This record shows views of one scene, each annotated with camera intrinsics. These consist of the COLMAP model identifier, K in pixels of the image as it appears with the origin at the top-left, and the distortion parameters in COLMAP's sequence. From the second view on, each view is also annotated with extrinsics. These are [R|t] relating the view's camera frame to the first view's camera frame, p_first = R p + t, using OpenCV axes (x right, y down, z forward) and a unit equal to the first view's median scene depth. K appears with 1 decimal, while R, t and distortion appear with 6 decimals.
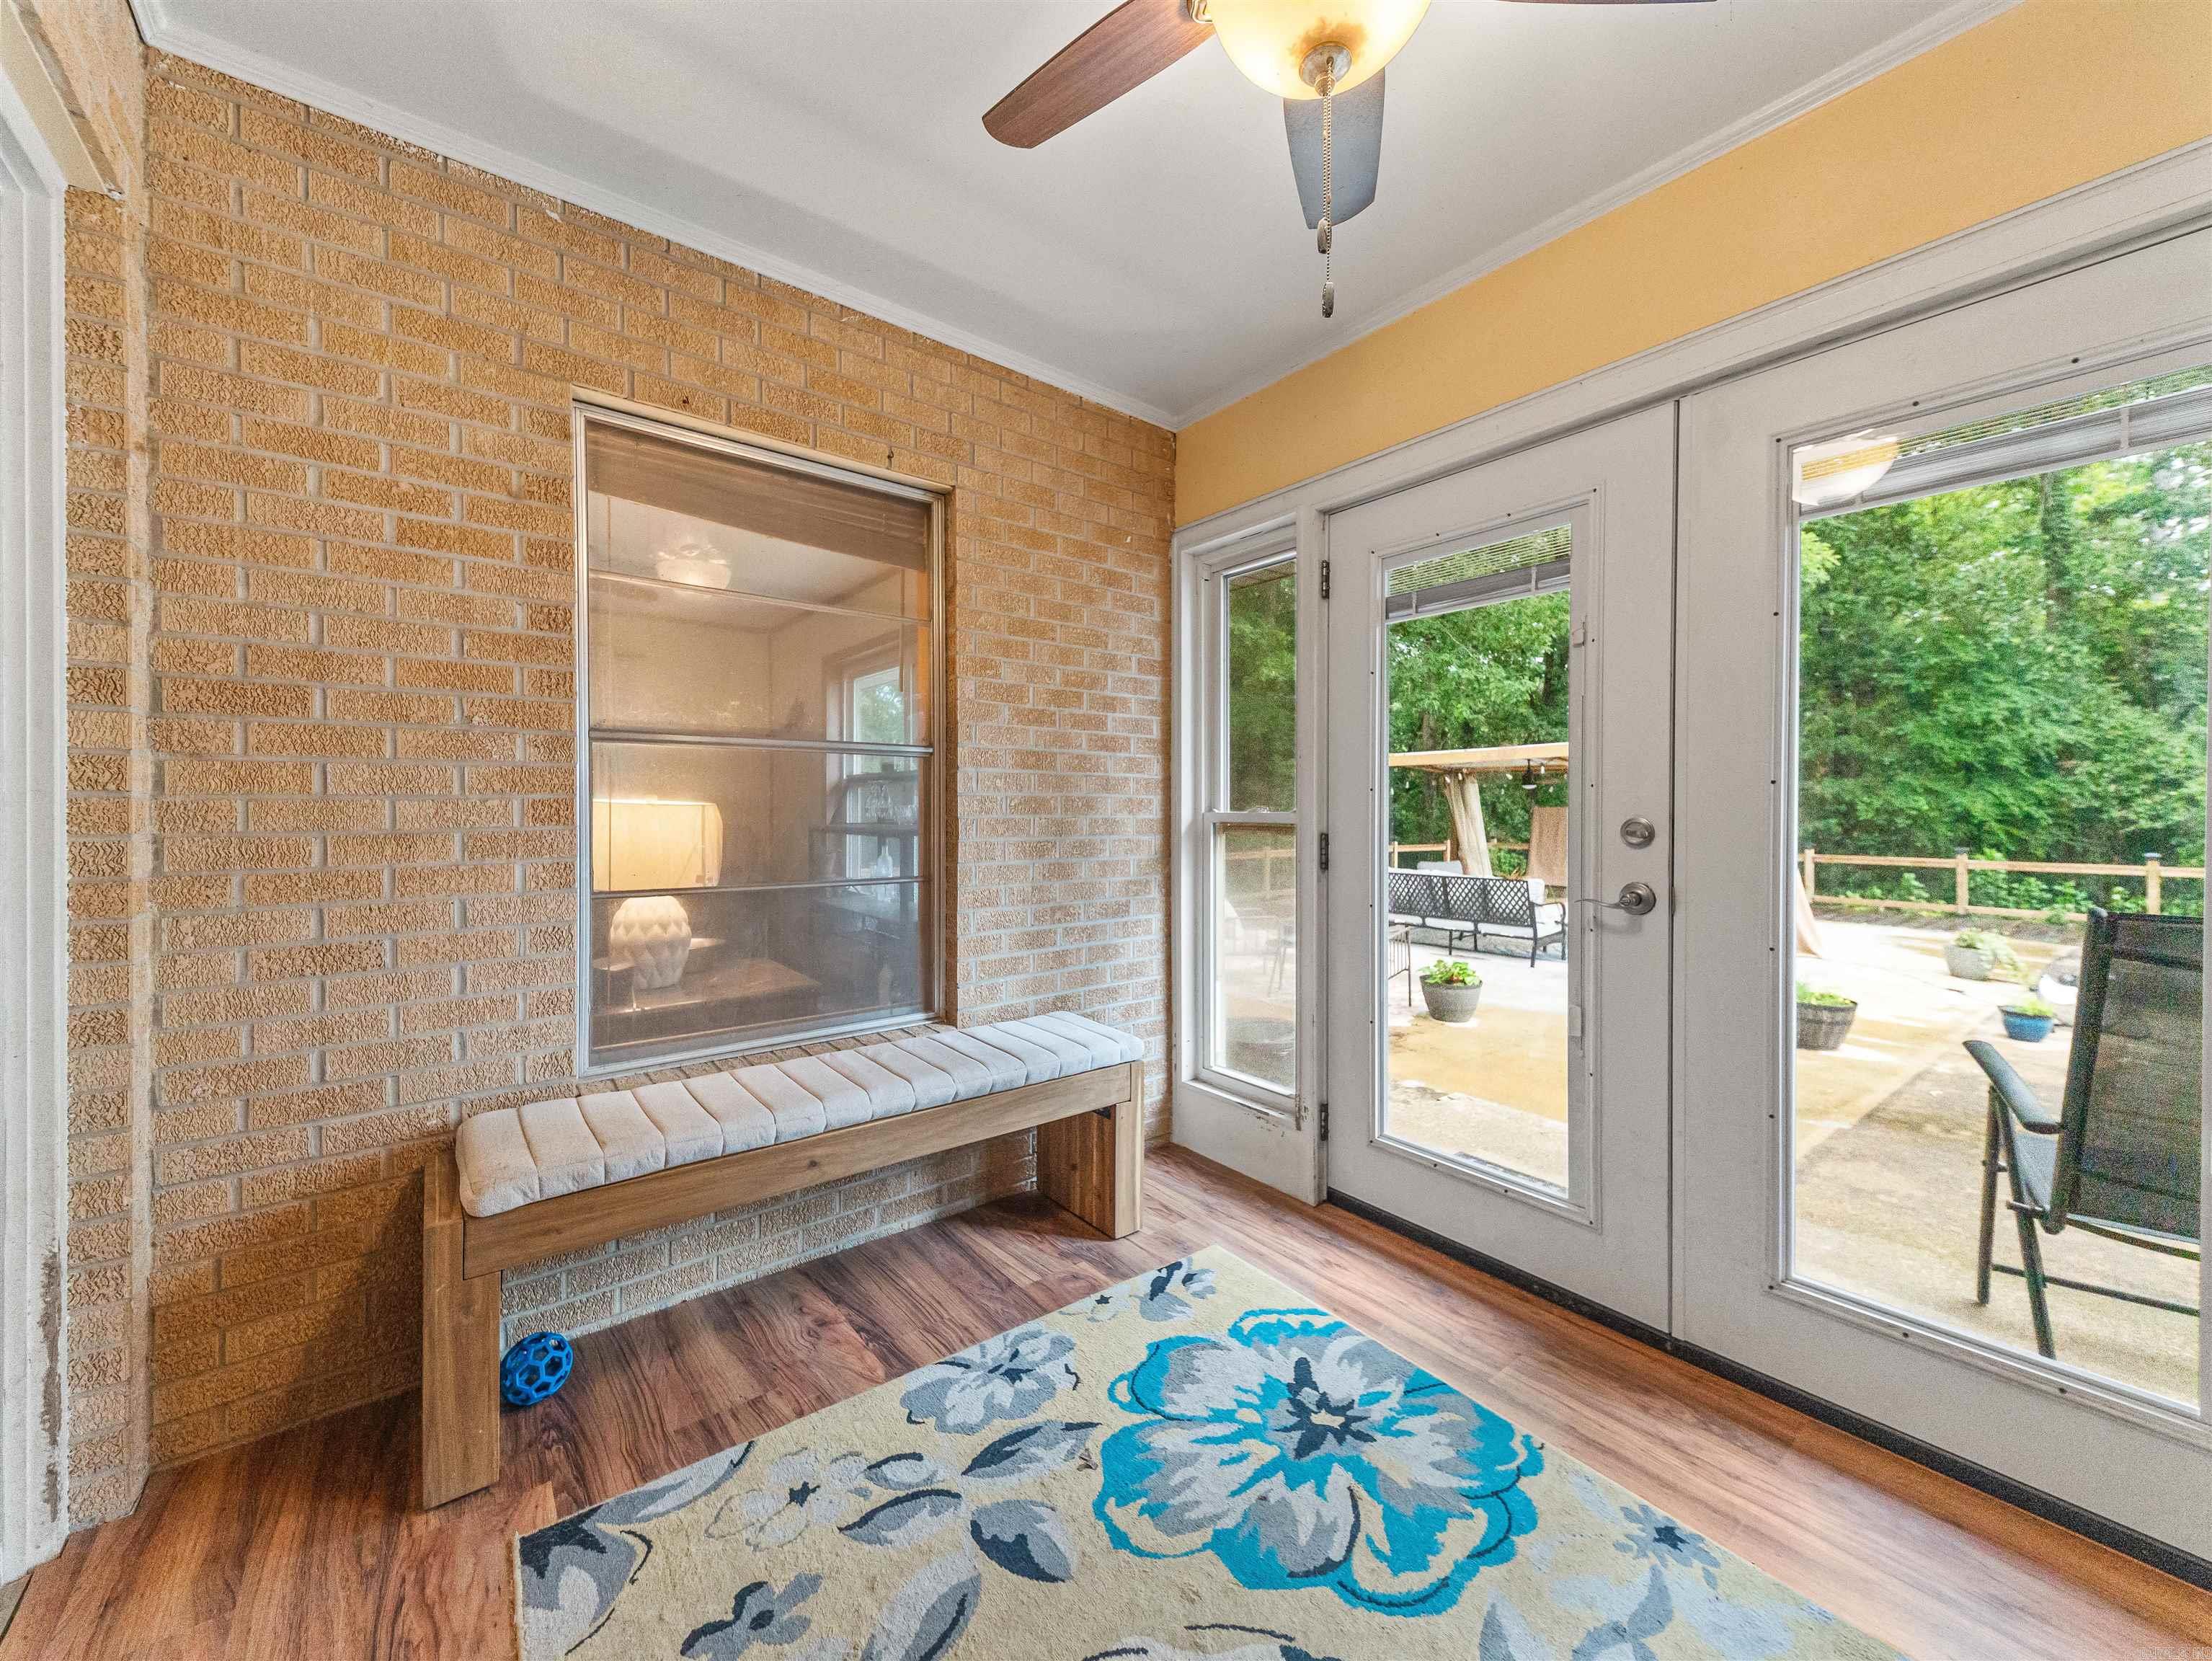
lens RADIAL K [[852.1, 0, 1110.0], [0, 852.1, 822.2], [0, 0, 1]] dist [0.032738, -0.012116]
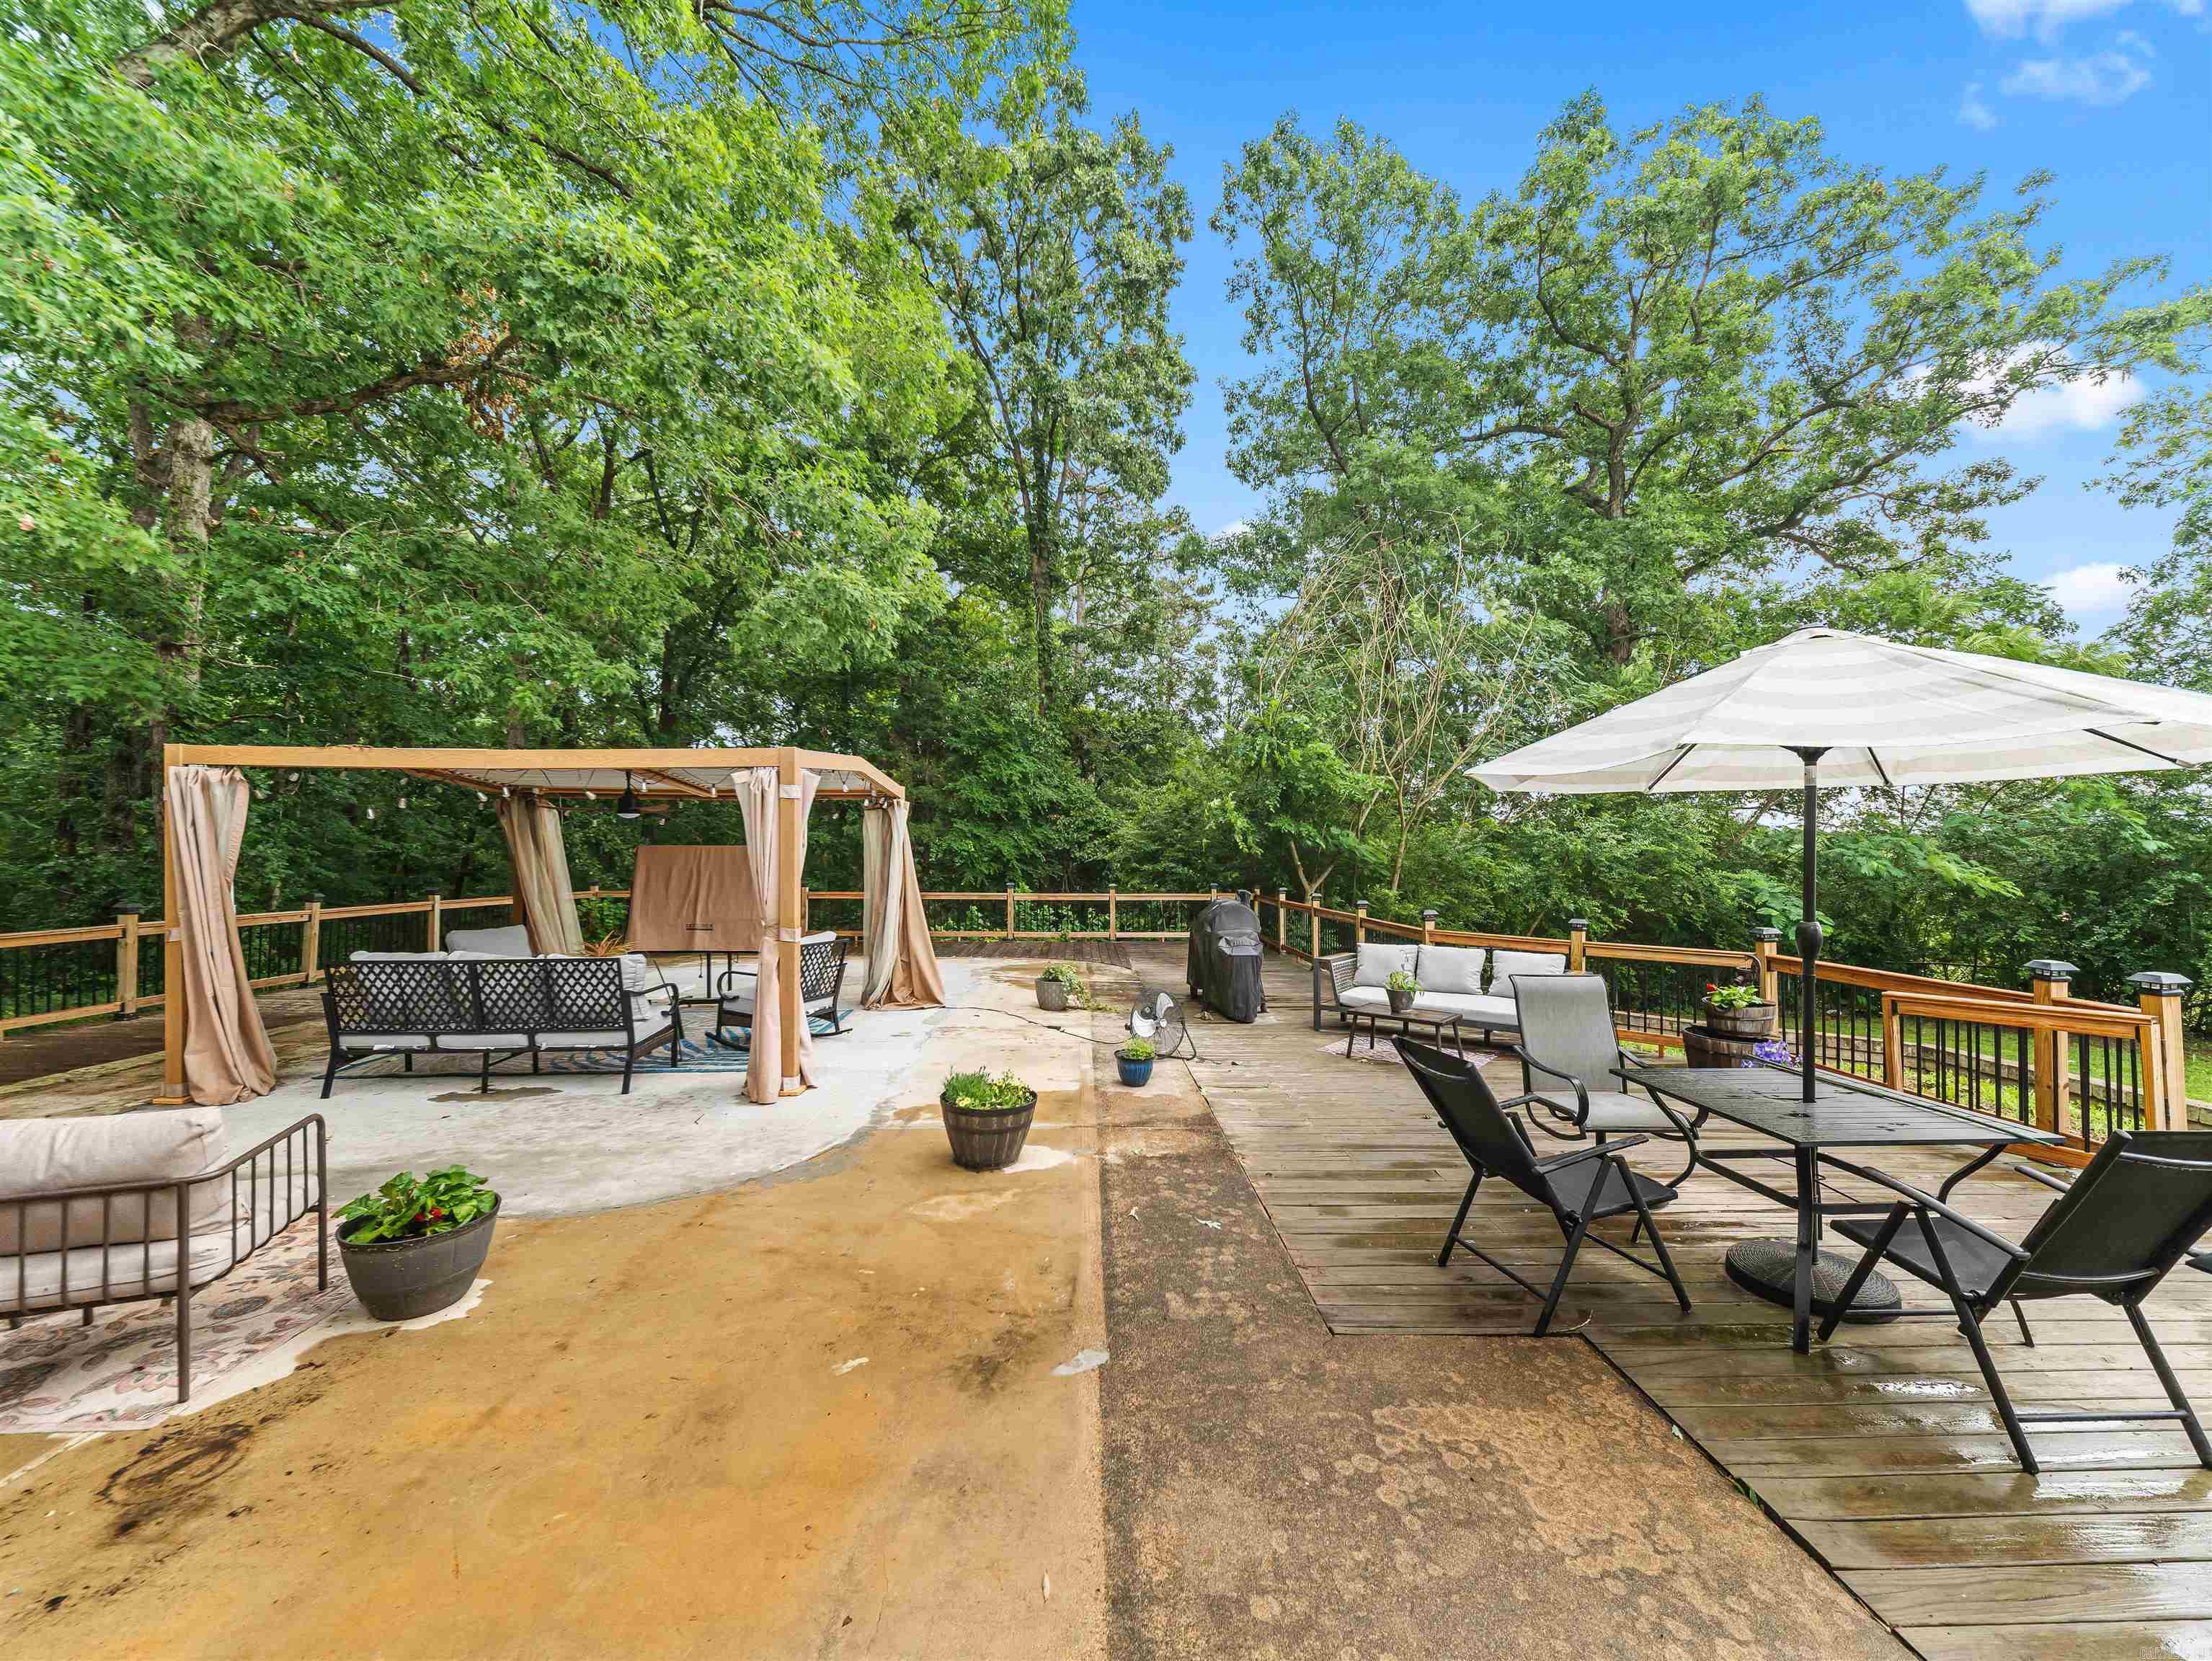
lens RADIAL K [[852.1, 0, 1110.0], [0, 852.1, 822.2], [0, 0, 1]] dist [0.032738, -0.012116]
pose [[0.585080, 0.028925, 0.810460, 0.124829], [0.010460, 0.999011, -0.043206, -0.001619], [-0.810908, 0.033756, 0.584199, 0.228104]]
